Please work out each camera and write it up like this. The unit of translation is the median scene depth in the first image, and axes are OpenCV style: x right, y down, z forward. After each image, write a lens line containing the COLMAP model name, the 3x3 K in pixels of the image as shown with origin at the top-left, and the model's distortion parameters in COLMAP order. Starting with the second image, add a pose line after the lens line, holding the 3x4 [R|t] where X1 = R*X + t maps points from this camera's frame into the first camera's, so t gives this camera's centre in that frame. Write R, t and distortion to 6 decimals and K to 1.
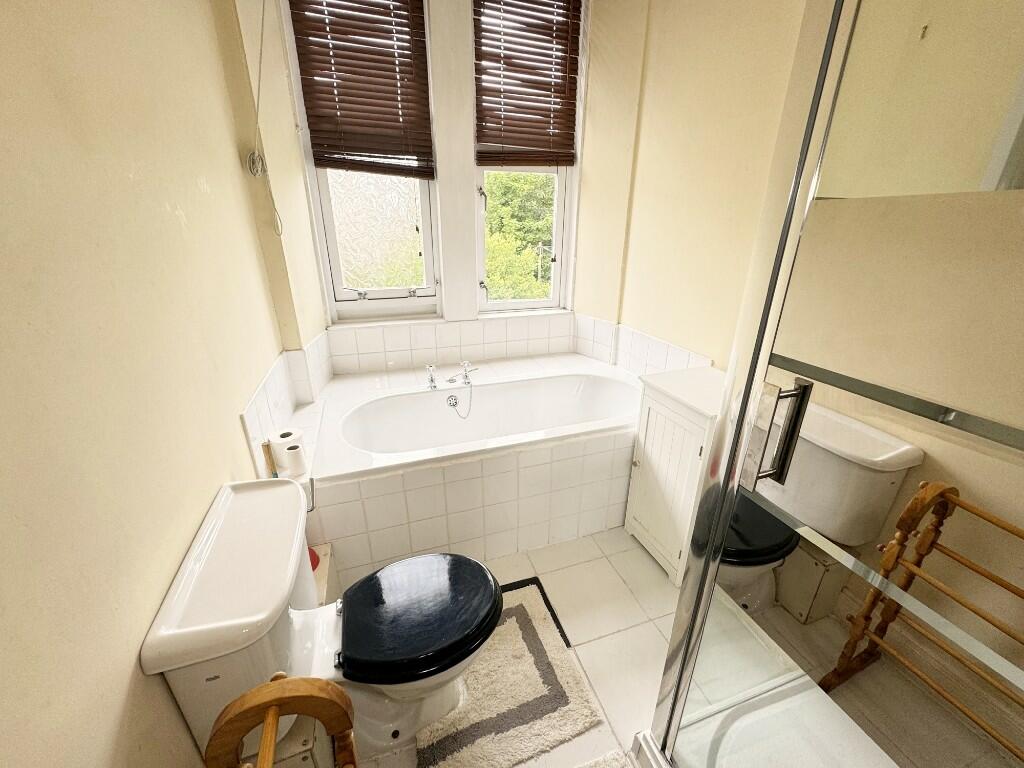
lens RADIAL K [[406.5, 0, 514.2], [0, 406.5, 383.6], [0, 0, 1]] dist [0.000537, 0.000077]
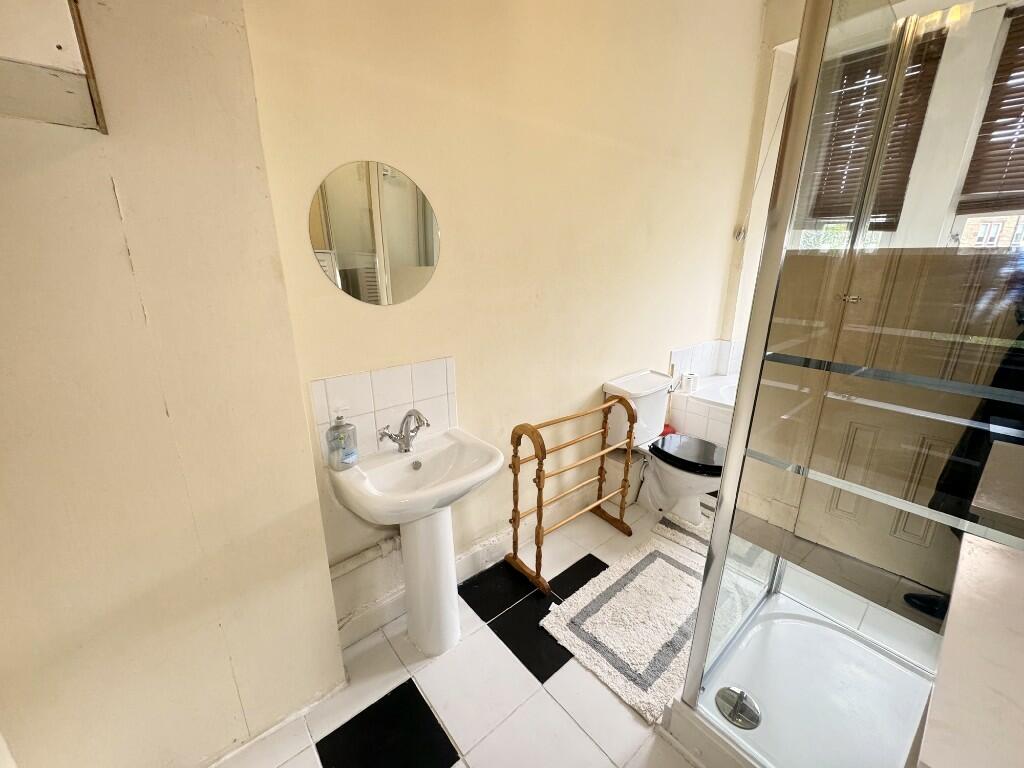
lens RADIAL K [[406.5, 0, 510.7], [0, 406.5, 383.5], [0, 0, 1]] dist [0.000537, 0.000077]
pose [[0.365221, 0.262443, -0.893162, 0.593406], [-0.349079, 0.928039, 0.129950, 0.152711], [0.862994, 0.264323, 0.430552, -0.373673]]
